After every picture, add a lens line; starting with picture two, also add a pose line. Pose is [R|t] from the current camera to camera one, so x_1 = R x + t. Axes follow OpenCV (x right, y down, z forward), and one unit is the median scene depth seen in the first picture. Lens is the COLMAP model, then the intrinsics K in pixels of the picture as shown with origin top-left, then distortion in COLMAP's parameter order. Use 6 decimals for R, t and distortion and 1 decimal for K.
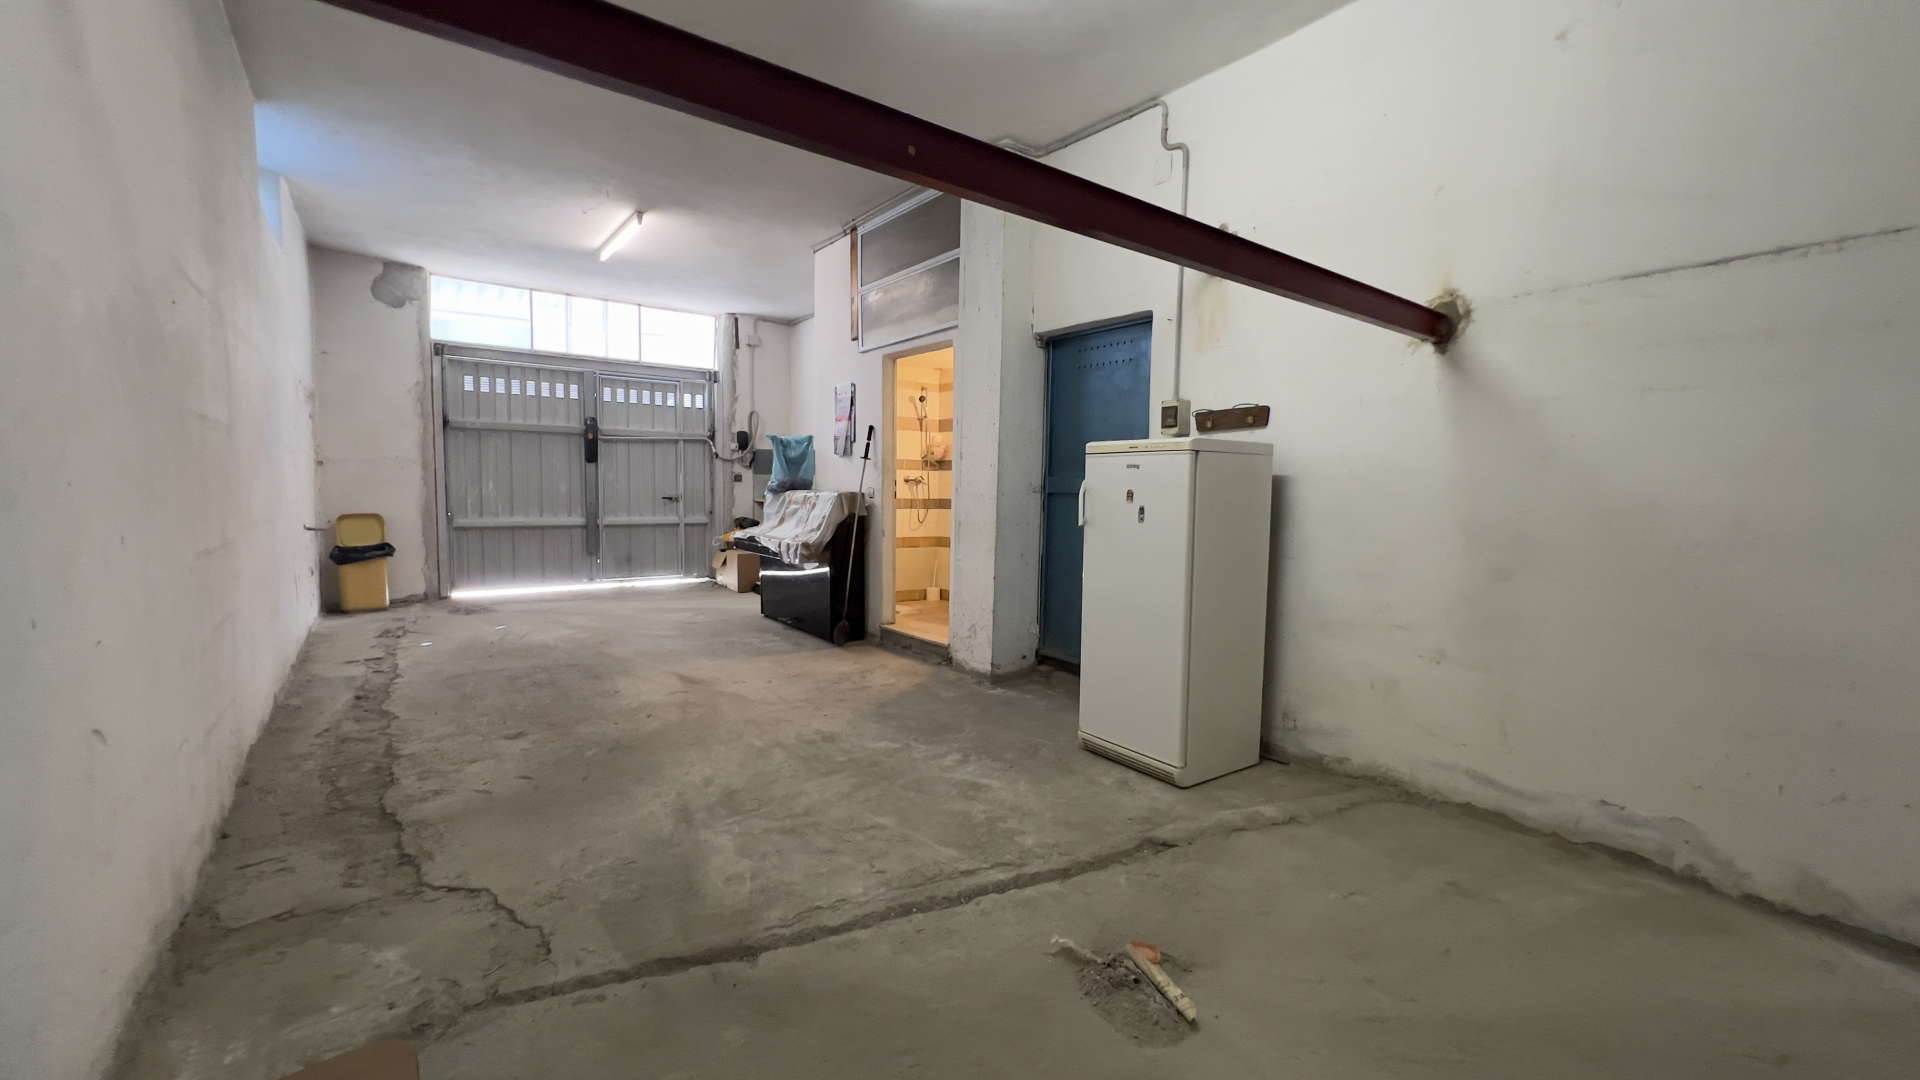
lens RADIAL K [[770.2, 0, 960.7], [0, 770.2, 536.4], [0, 0, 1]] dist [-0.002938, 0.000609]
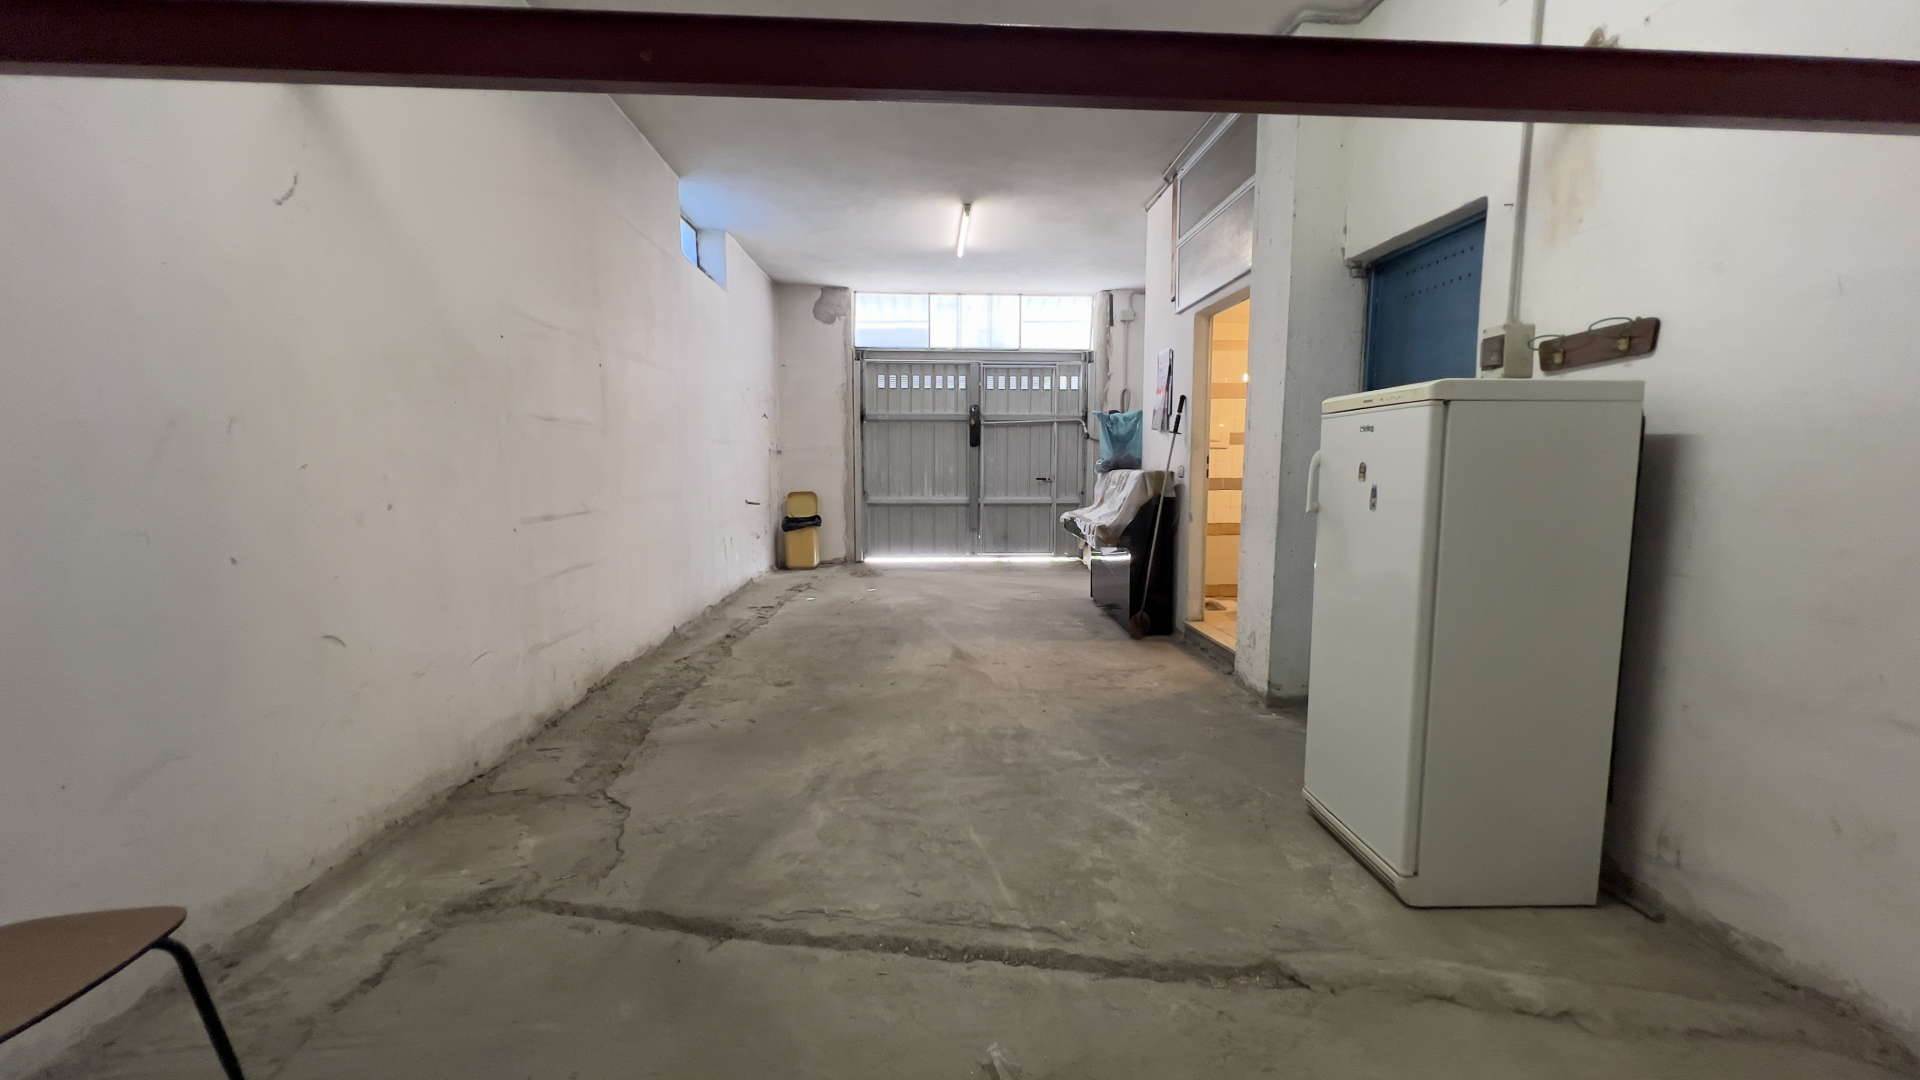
lens RADIAL K [[770.2, 0, 954.1], [0, 770.2, 536.3], [0, 0, 1]] dist [-0.002938, 0.000609]
pose [[0.826202, 0.039208, -0.562007, 0.159176], [-0.025781, 0.999162, 0.031804, -0.003333], [0.562783, -0.011788, 0.826520, 0.110767]]
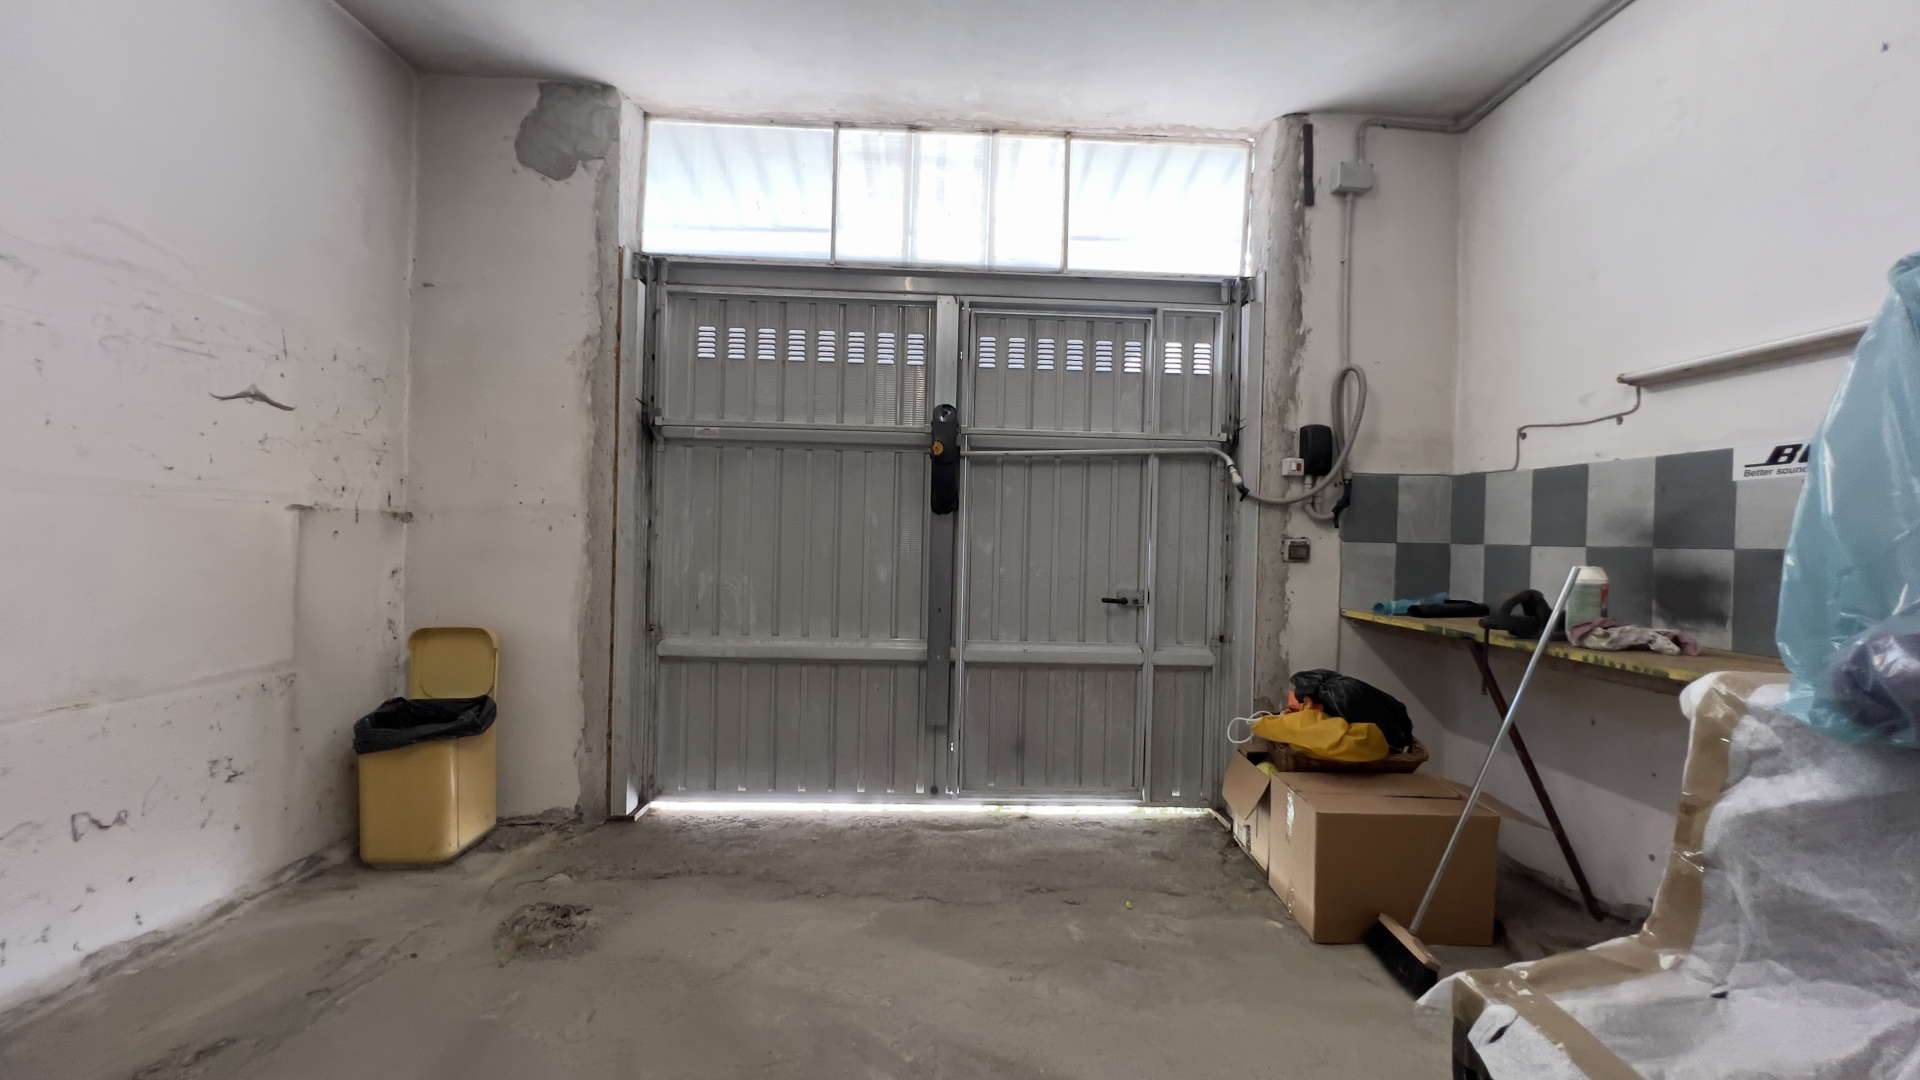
lens RADIAL K [[770.2, 0, 975.9], [0, 770.2, 533.6], [0, 0, 1]] dist [-0.002938, 0.000609]
pose [[0.826361, 0.008497, -0.563077, -0.318731], [-0.048896, 0.997193, -0.056710, -0.085767], [0.561014, 0.074395, 0.824456, 0.924713]]
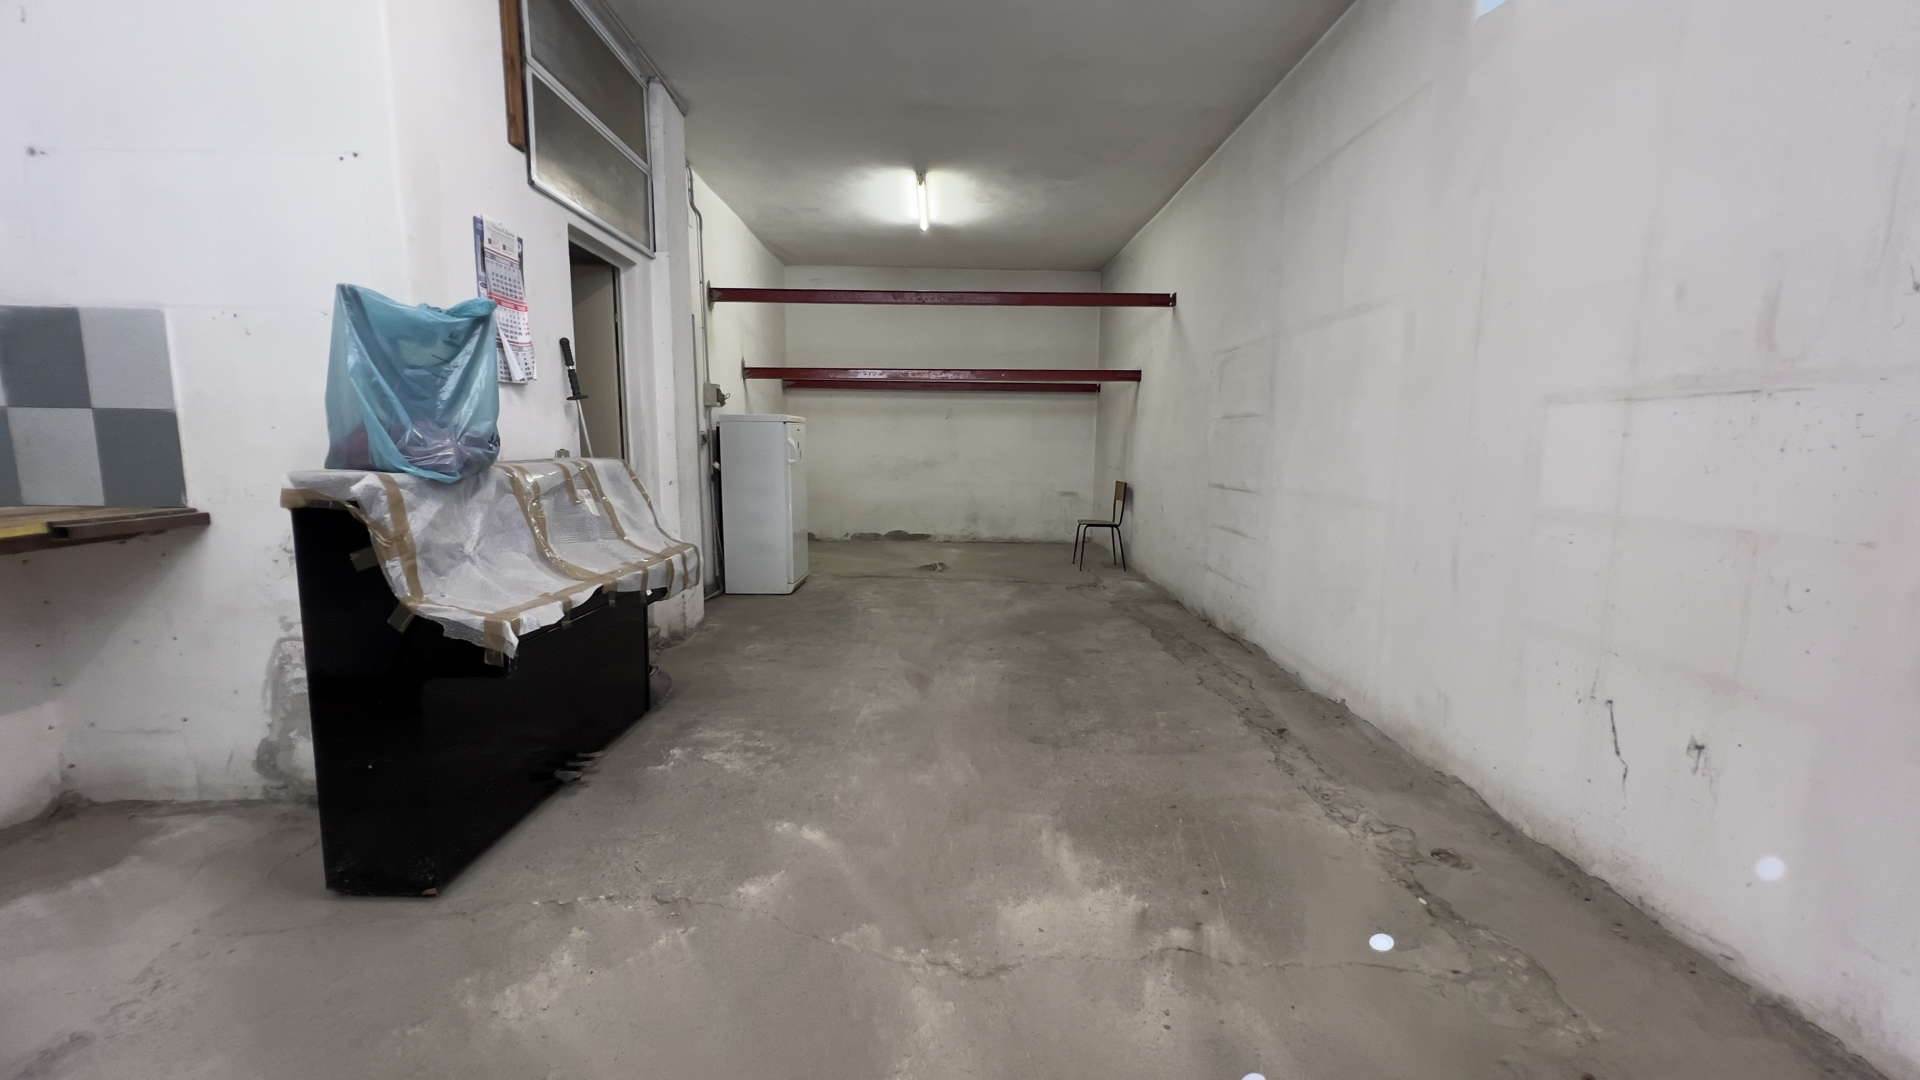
lens RADIAL K [[770.2, 0, 965.8], [0, 770.2, 541.1], [0, 0, 1]] dist [-0.002938, 0.000609]
pose [[-0.811719, -0.098391, 0.575702, -0.650815], [0.016941, 0.981327, 0.191601, -0.095727], [-0.583803, 0.165279, -0.794894, 1.217361]]
